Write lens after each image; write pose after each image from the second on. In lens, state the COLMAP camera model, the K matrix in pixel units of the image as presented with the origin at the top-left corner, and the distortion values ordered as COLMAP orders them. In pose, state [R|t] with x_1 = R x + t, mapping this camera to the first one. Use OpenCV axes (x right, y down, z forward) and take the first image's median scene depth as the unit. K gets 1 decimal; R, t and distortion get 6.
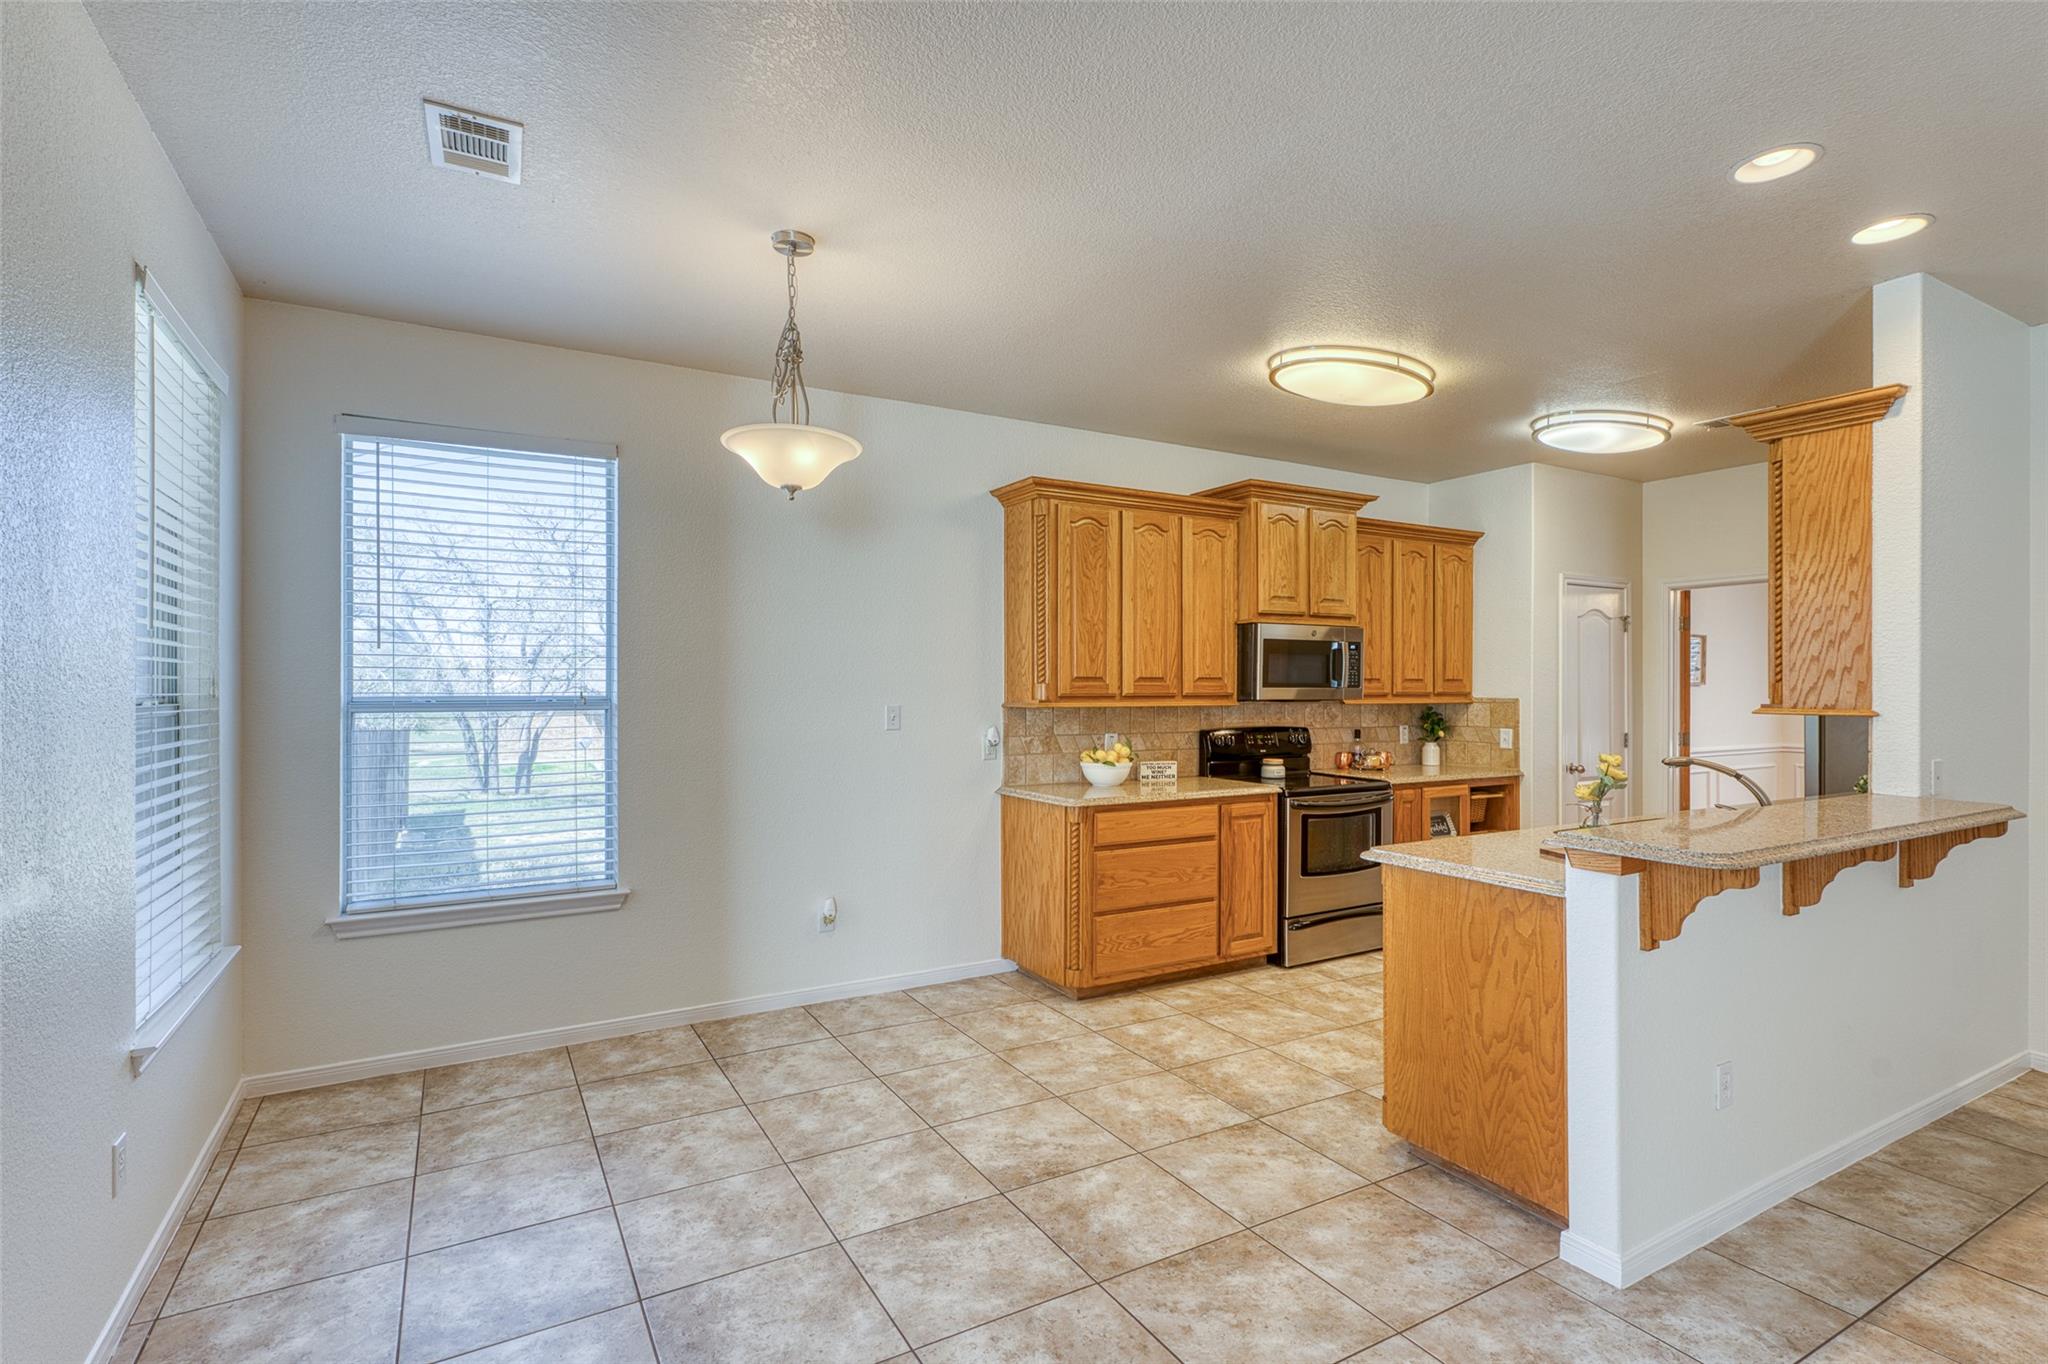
lens RADIAL K [[988.9, 0, 1024.0], [0, 988.9, 682.0], [0, 0, 1]] dist [0.001094, 0.000046]
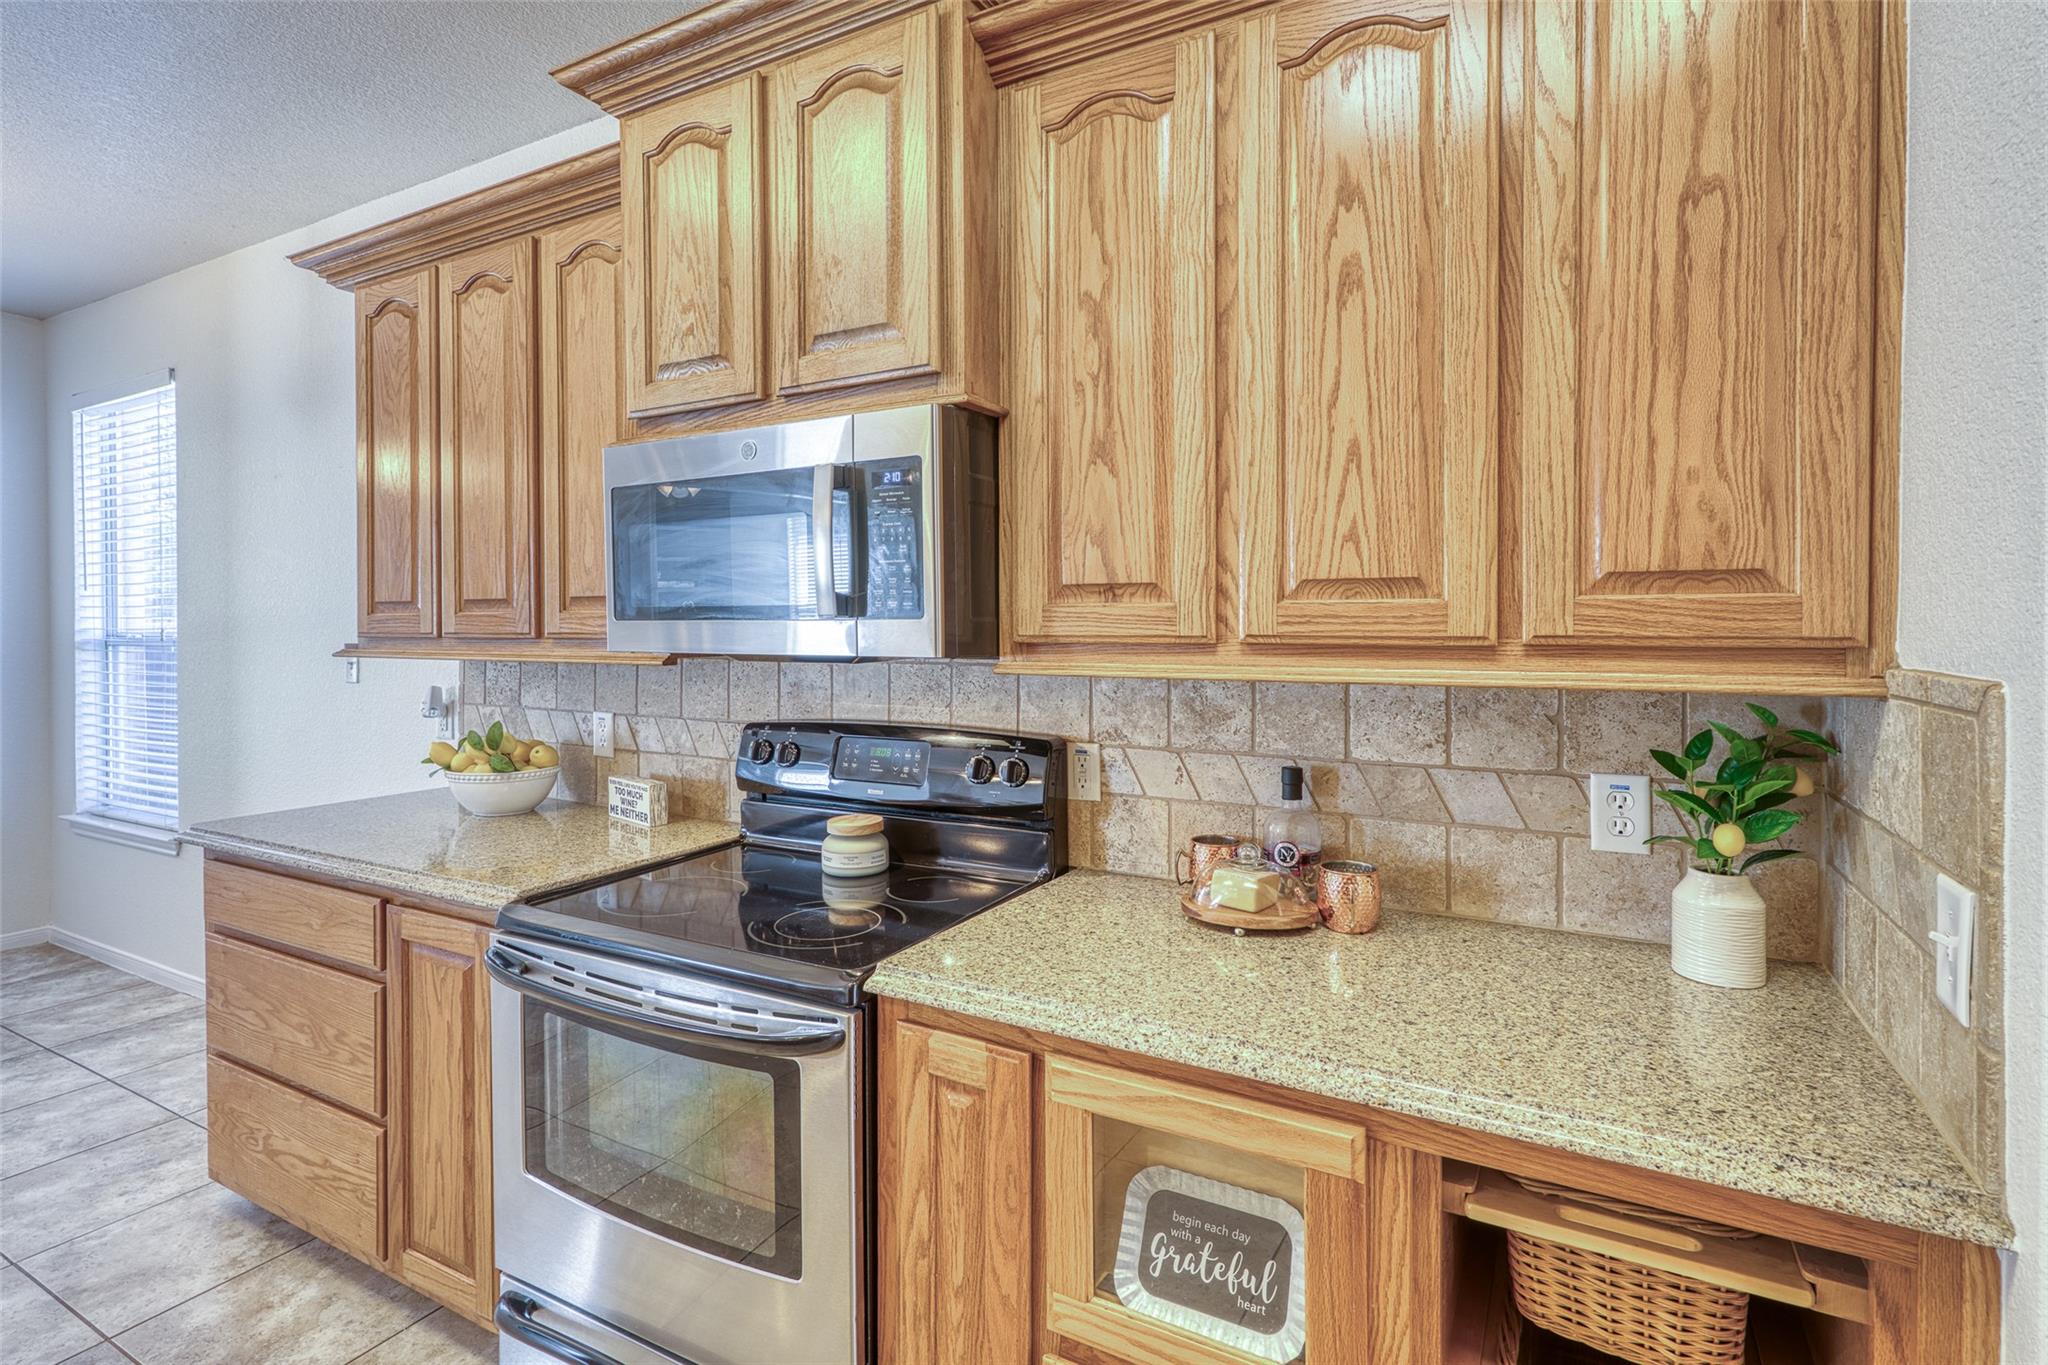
lens RADIAL K [[968.8, 0, 1001.3], [0, 968.8, 647.0], [0, 0, 1]] dist [0.000604, 0.000007]
pose [[0.523979, 0.016454, -0.851572, 0.541627], [0.007198, 0.999692, 0.023745, 0.006991], [0.851701, -0.018571, 0.523700, 0.808352]]
